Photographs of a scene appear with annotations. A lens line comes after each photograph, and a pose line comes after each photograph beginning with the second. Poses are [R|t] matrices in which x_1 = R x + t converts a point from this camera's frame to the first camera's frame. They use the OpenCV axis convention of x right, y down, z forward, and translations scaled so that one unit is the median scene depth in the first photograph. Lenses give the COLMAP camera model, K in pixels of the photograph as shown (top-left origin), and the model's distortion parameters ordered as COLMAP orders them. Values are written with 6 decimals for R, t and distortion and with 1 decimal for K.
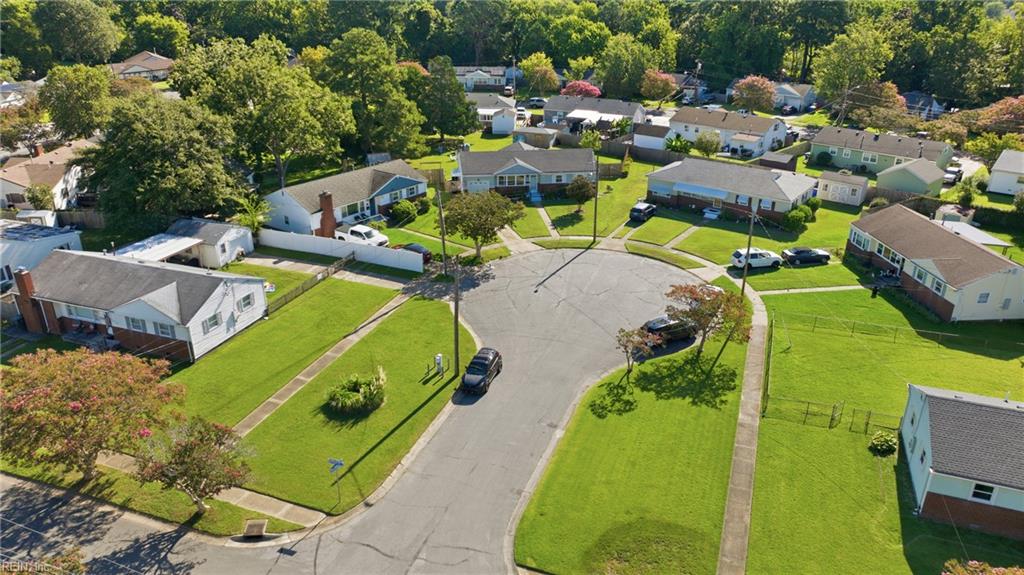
lens RADIAL K [[717.9, 0, 514.3], [0, 717.9, 287.4], [0, 0, 1]] dist [-0.020507, 0.001909]
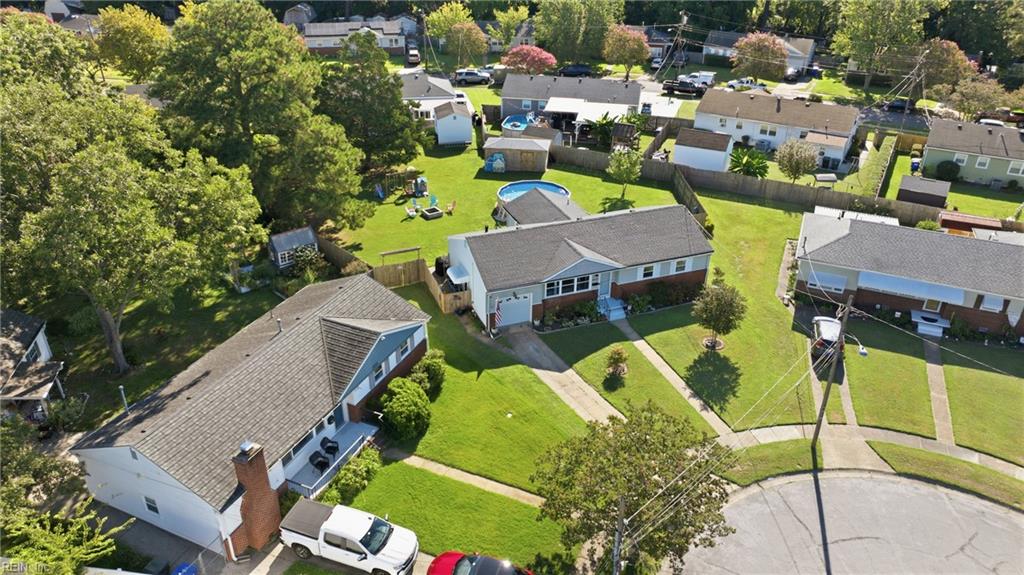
lens RADIAL K [[717.9, 0, 514.3], [0, 717.9, 287.4], [0, 0, 1]] dist [-0.020507, 0.001909]
pose [[0.973130, -0.106225, 0.204289, -0.119025], [0.086206, 0.990778, 0.104537, -0.158704], [-0.213509, -0.084117, 0.973313, 0.364396]]
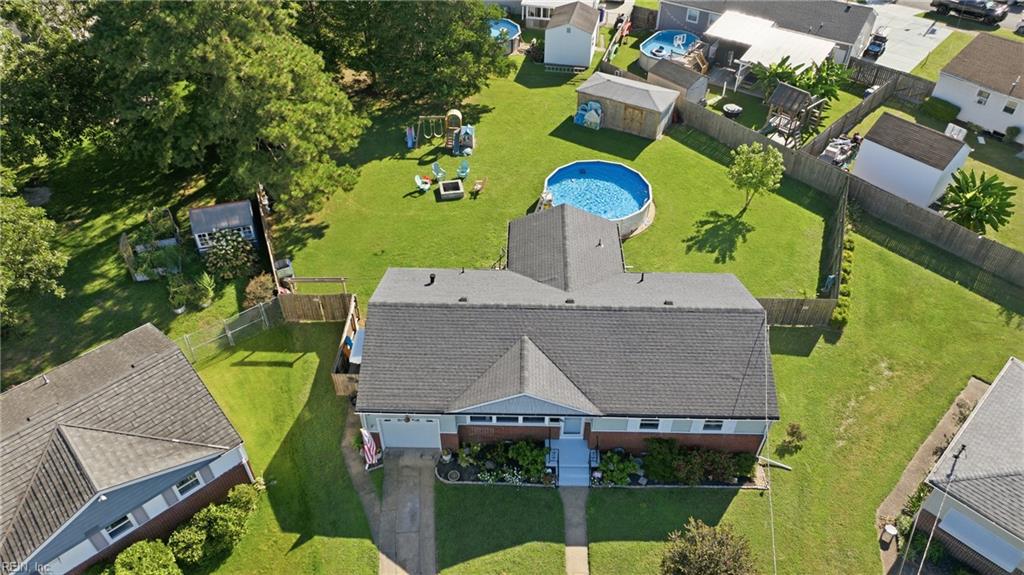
lens RADIAL K [[717.9, 0, 514.3], [0, 717.9, 287.4], [0, 0, 1]] dist [-0.020507, 0.001909]
pose [[0.986936, 0.105476, -0.121789, 0.026198], [-0.061981, 0.946305, 0.317277, -0.240005], [0.148715, -0.305583, 0.940480, 0.533045]]
